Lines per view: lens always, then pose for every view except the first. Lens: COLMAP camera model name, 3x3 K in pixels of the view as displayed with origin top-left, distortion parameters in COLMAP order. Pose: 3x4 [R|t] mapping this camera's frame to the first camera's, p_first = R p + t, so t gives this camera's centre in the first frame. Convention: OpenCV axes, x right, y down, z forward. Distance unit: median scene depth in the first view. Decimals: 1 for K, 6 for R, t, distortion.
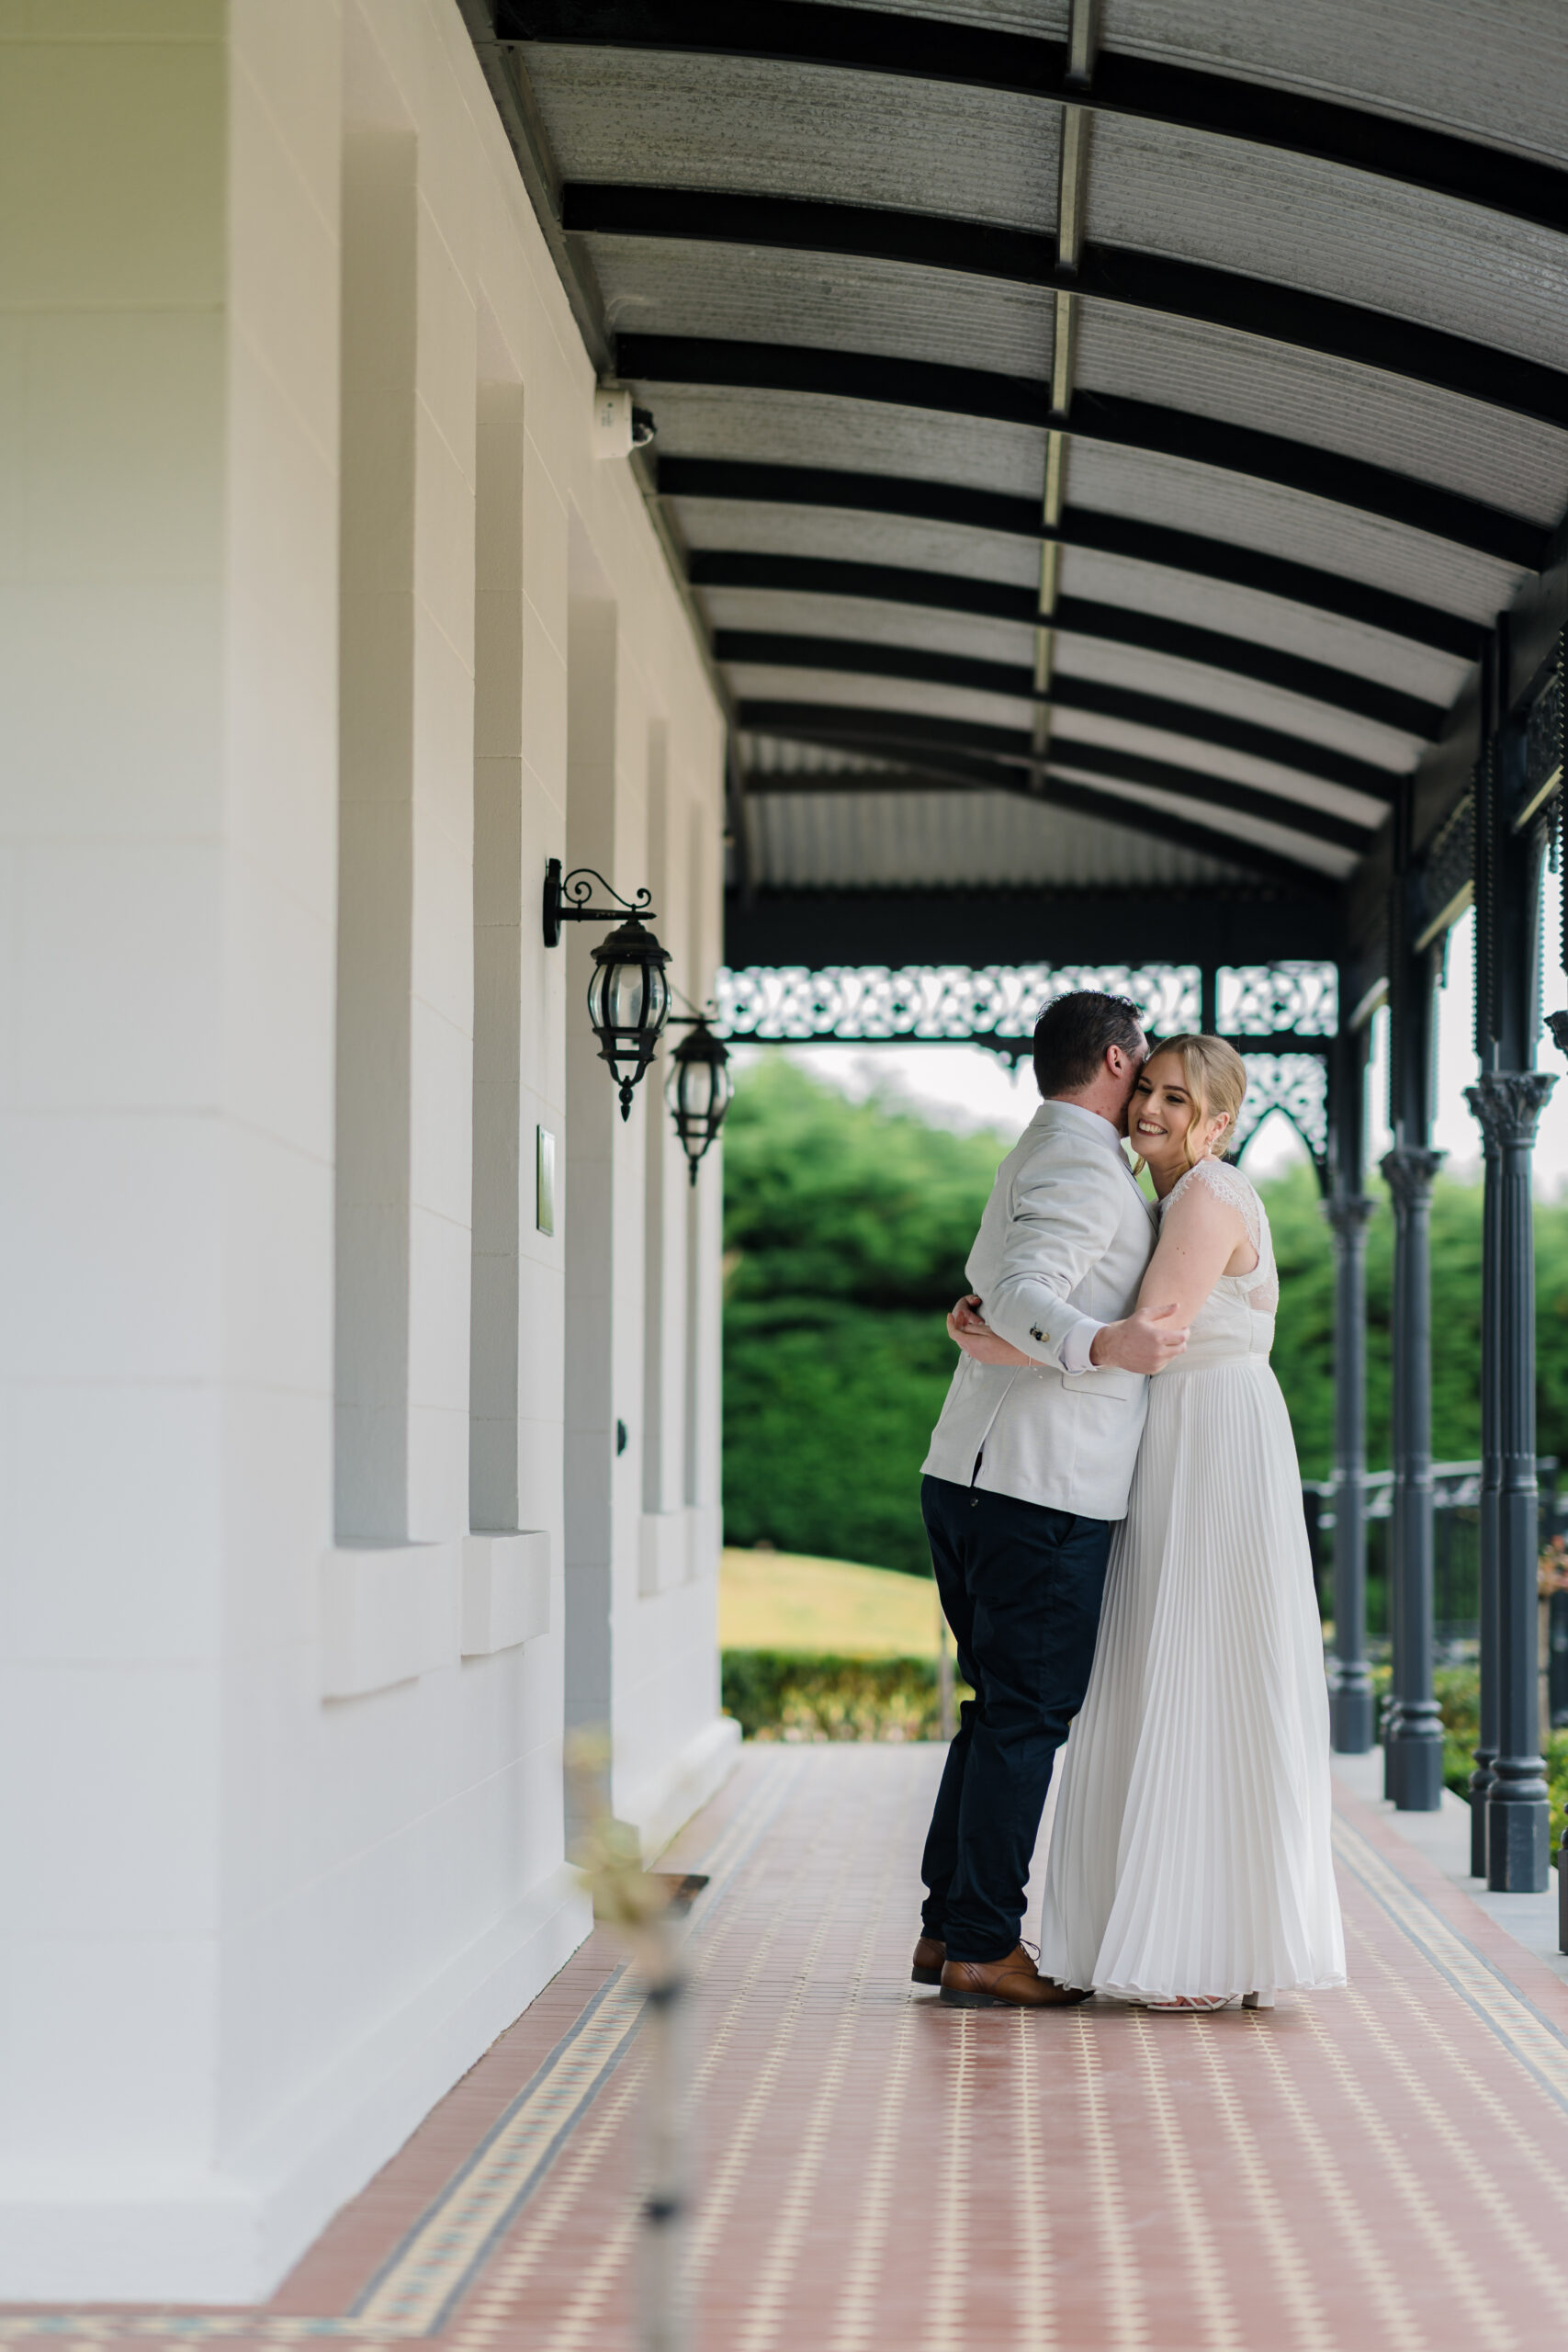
lens RADIAL K [[6048.8, 0, 803.3], [0, 6048.8, 1183.4], [0, 0, 1]] dist [0.072966, 0.000000]
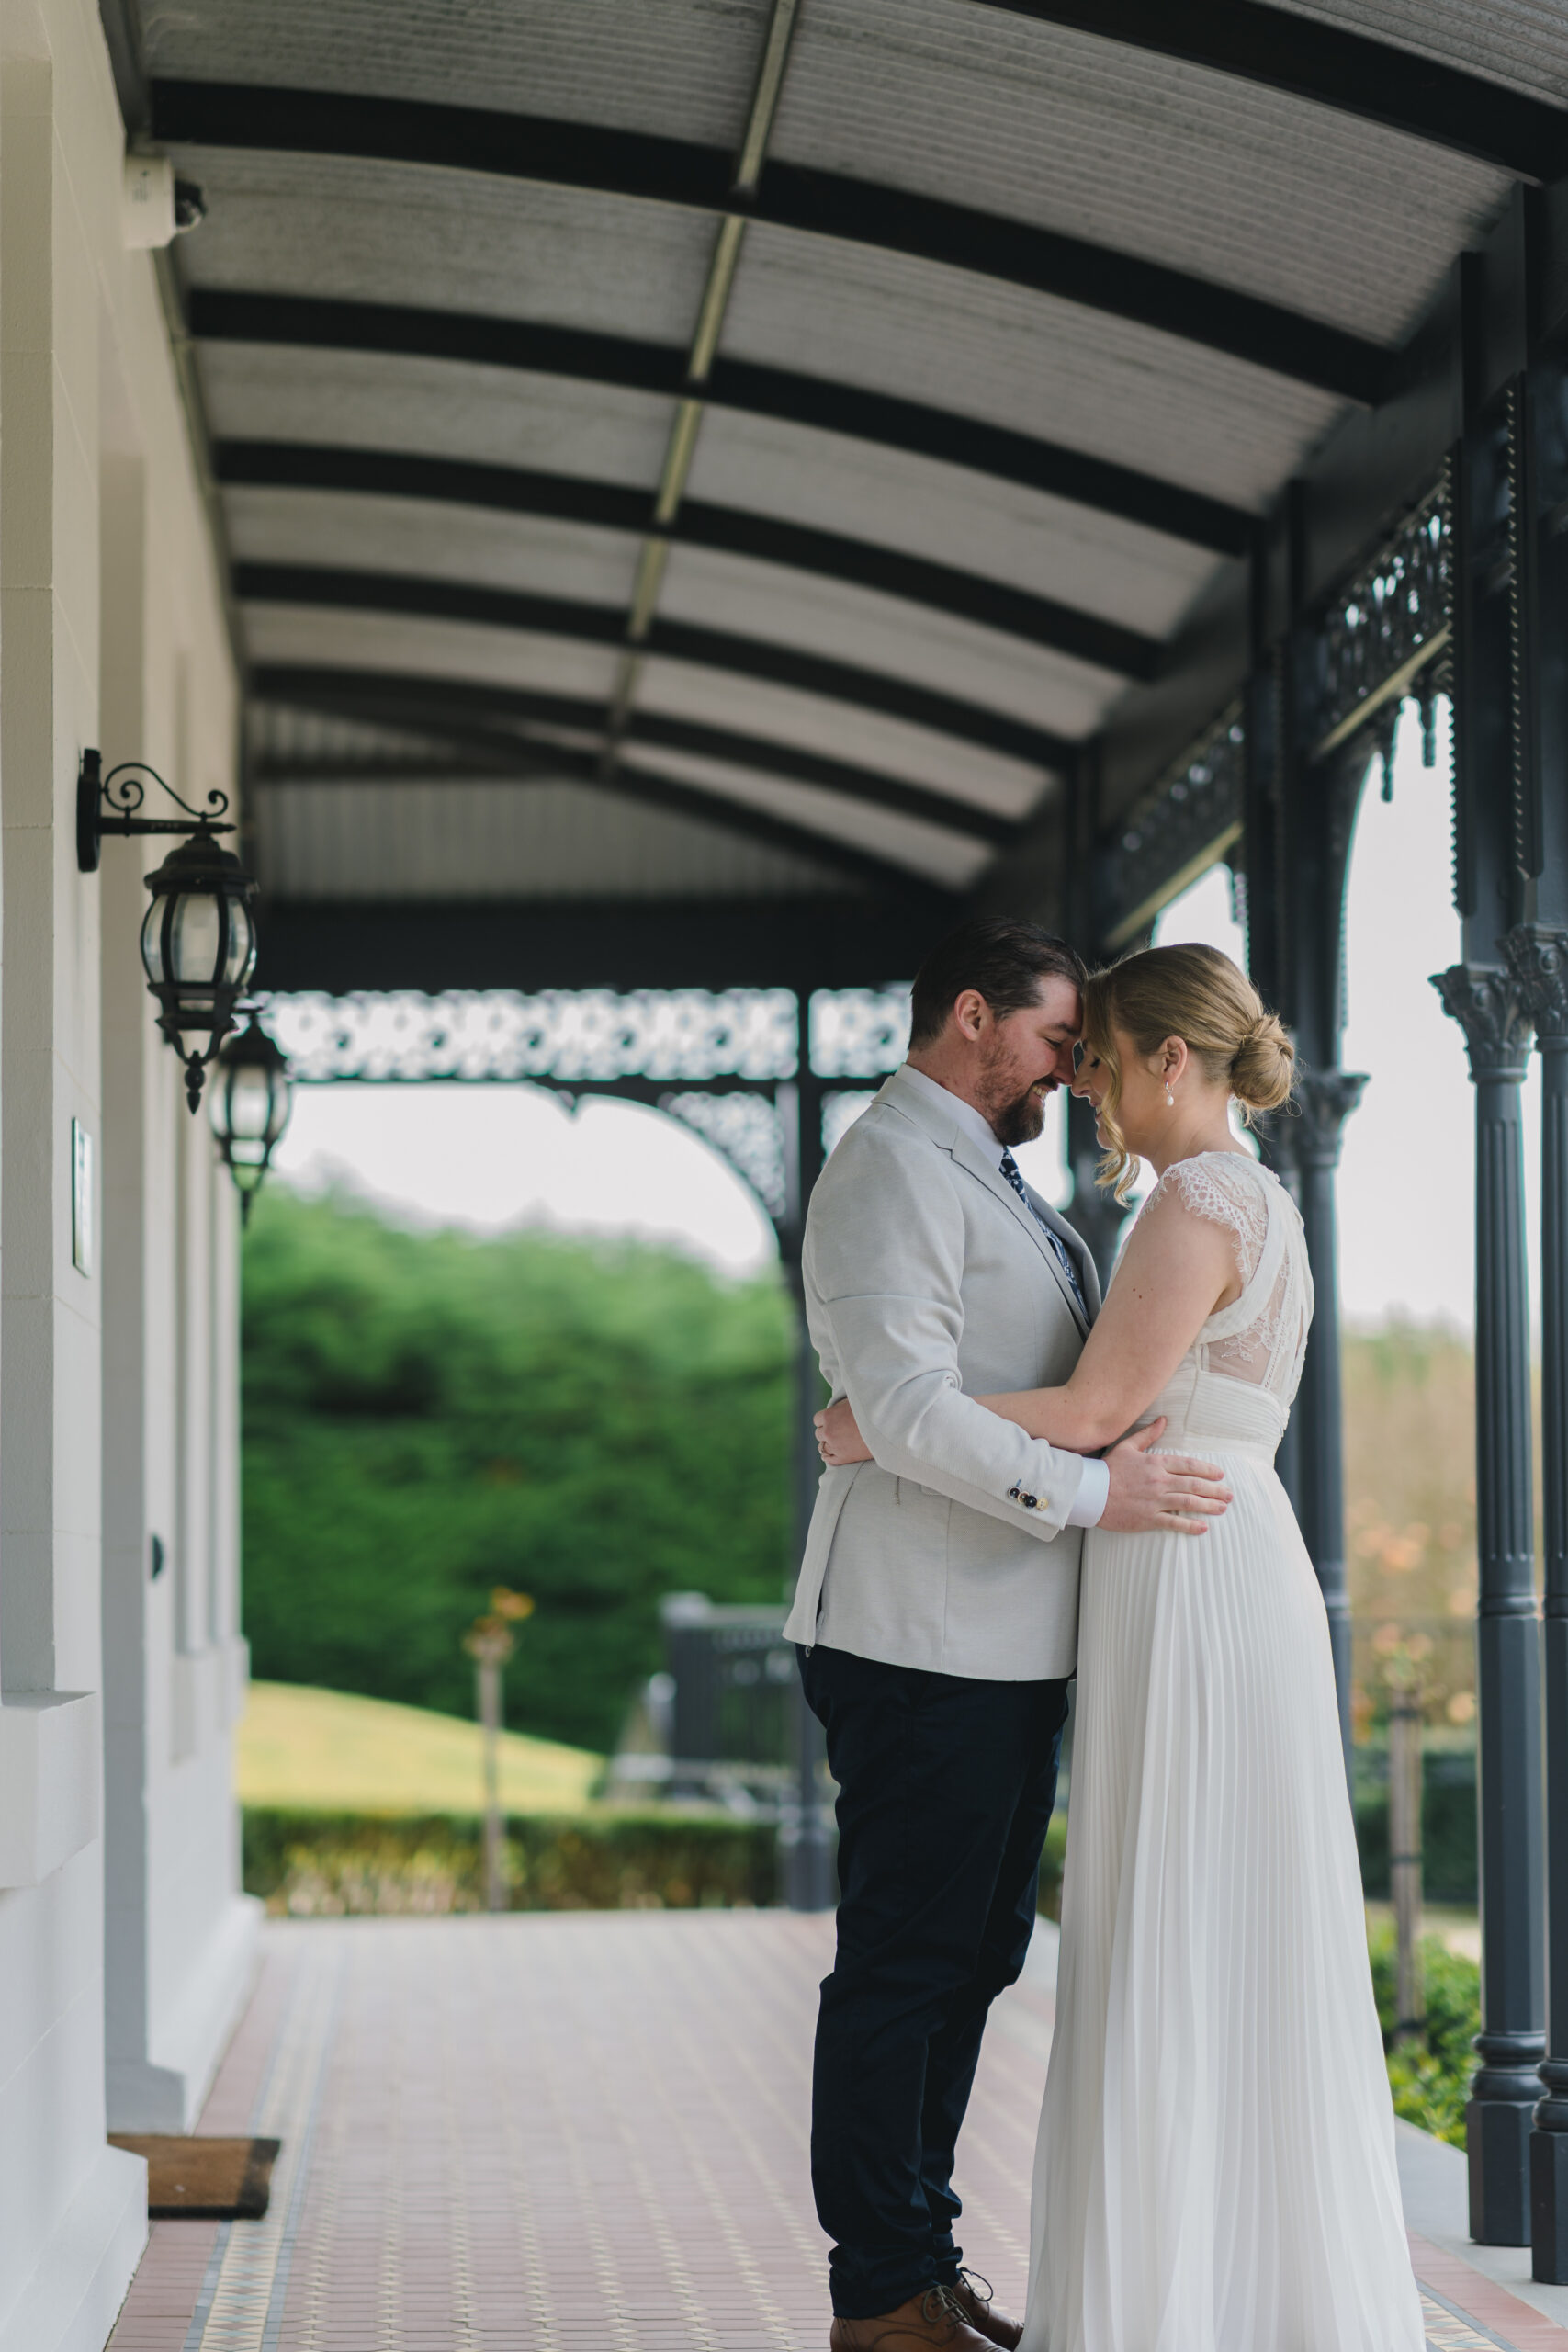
lens RADIAL K [[6048.8, 0, 791.7], [0, 6048.8, 1174.3], [0, 0, 1]] dist [0.072966, 0.000000]
pose [[0.995392, -0.005411, 0.095739, -0.024678], [0.007429, 0.999757, -0.020731, 0.010964], [-0.095603, 0.021347, 0.995191, 0.248793]]
